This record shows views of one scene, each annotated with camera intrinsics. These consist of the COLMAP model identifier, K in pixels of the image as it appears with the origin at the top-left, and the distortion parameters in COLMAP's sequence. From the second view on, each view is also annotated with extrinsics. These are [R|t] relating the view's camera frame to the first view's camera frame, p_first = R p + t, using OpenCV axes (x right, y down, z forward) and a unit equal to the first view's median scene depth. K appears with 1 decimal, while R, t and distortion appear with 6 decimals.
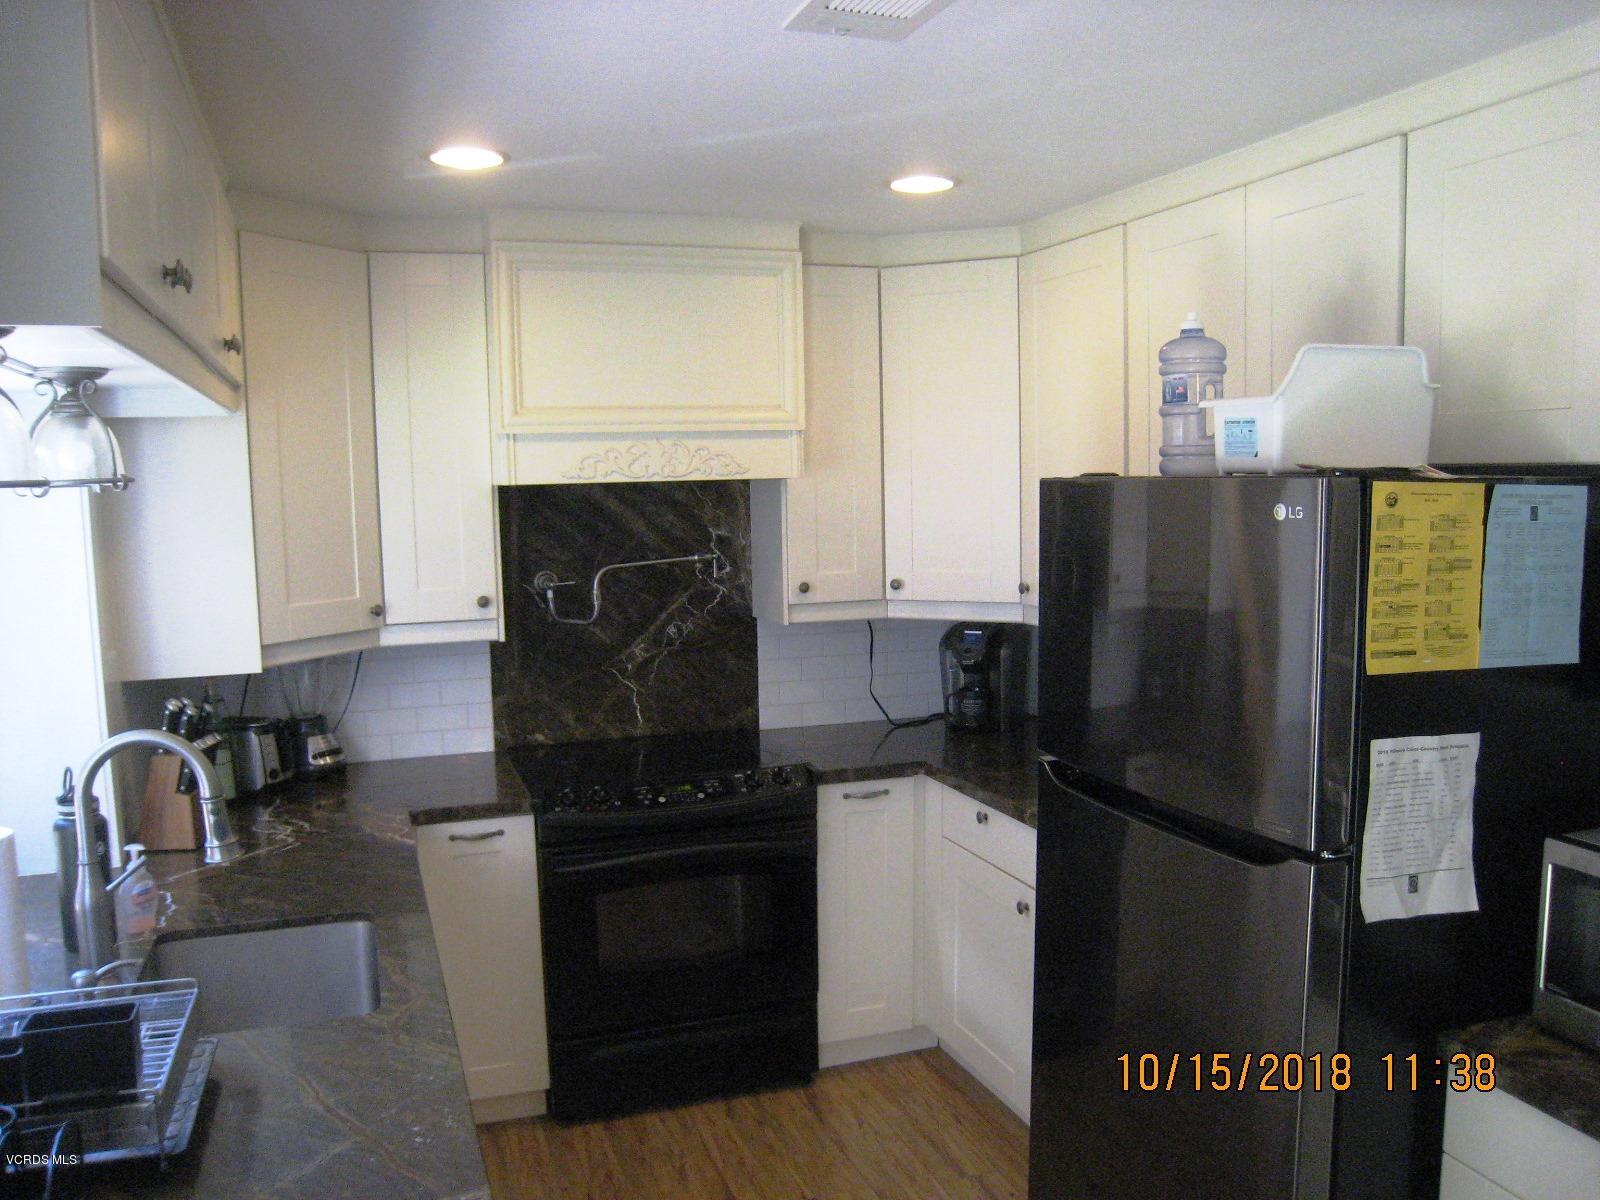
lens RADIAL K [[1315.7, 0, 808.4], [0, 1315.7, 624.0], [0, 0, 1]] dist [-0.152792, 0.130148]
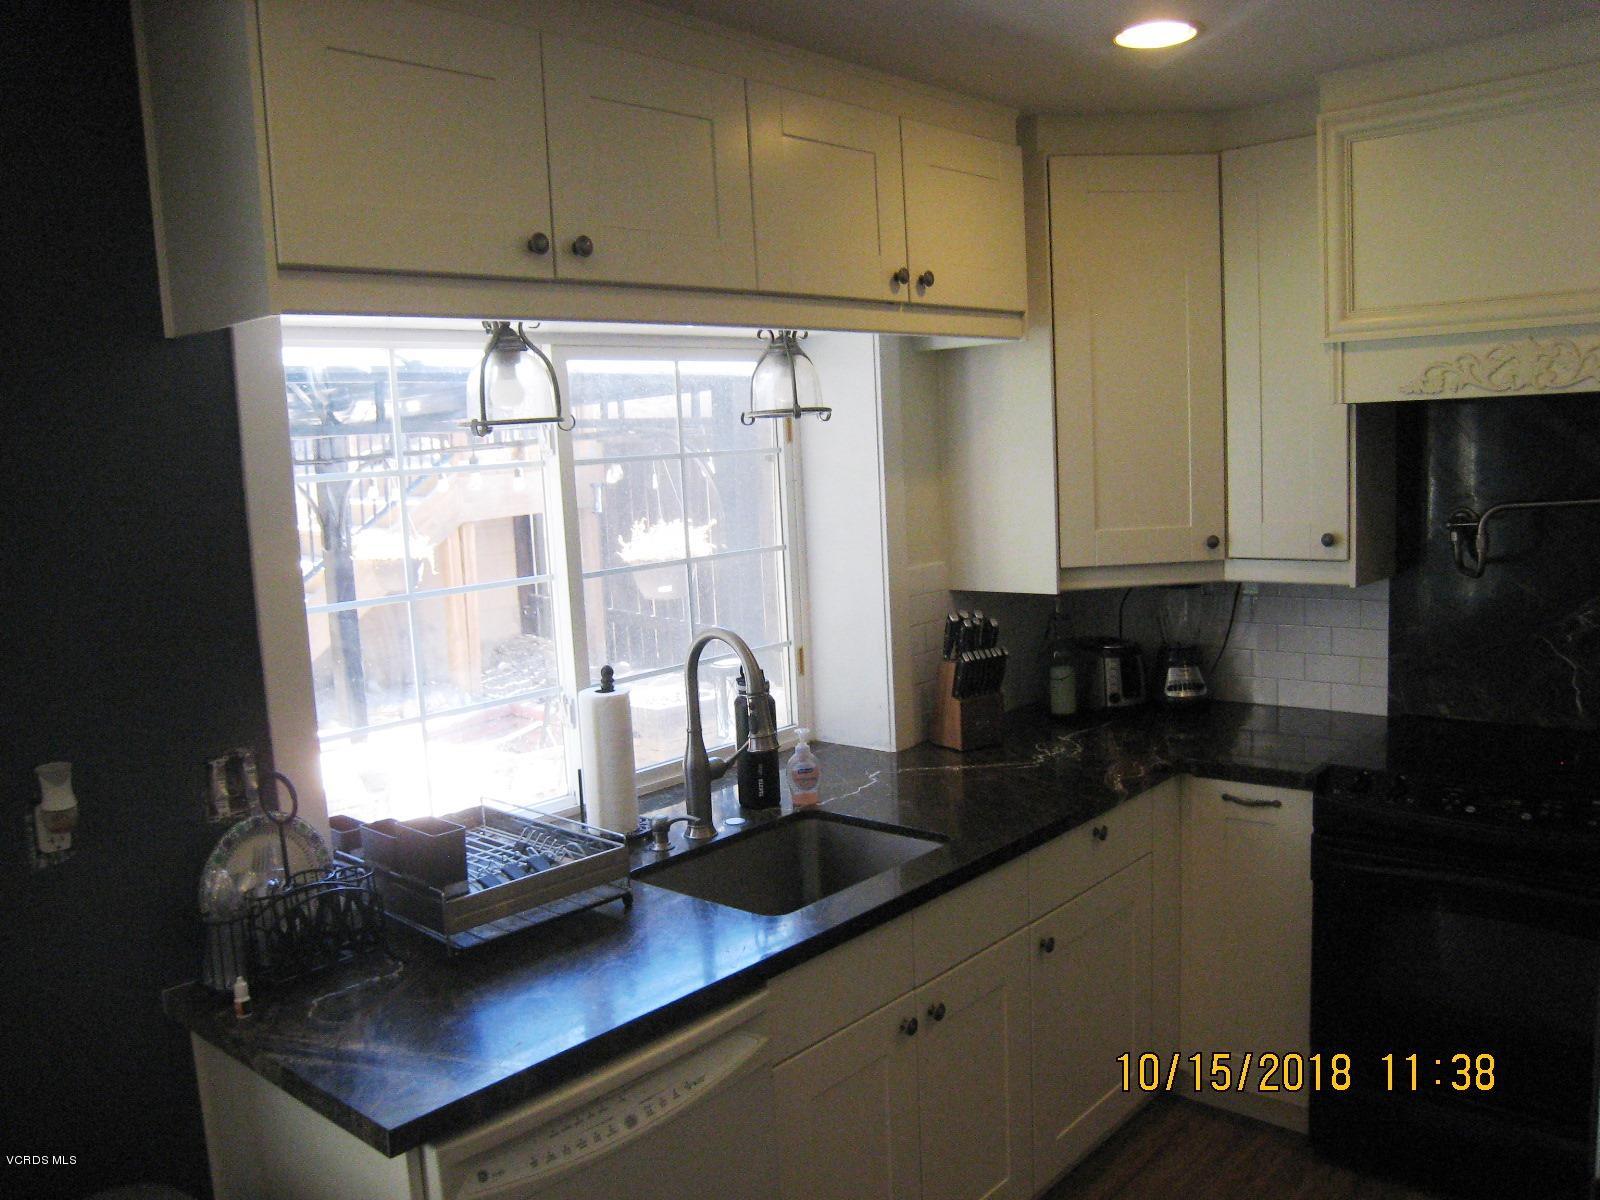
lens RADIAL K [[1315.7, 0, 808.4], [0, 1315.7, 624.0], [0, 0, 1]] dist [-0.152792, 0.130148]
pose [[0.484275, 0.114337, -0.867413, 0.340787], [-0.057597, 0.993440, 0.098792, -0.026832], [0.873018, 0.002118, 0.487684, 0.293270]]
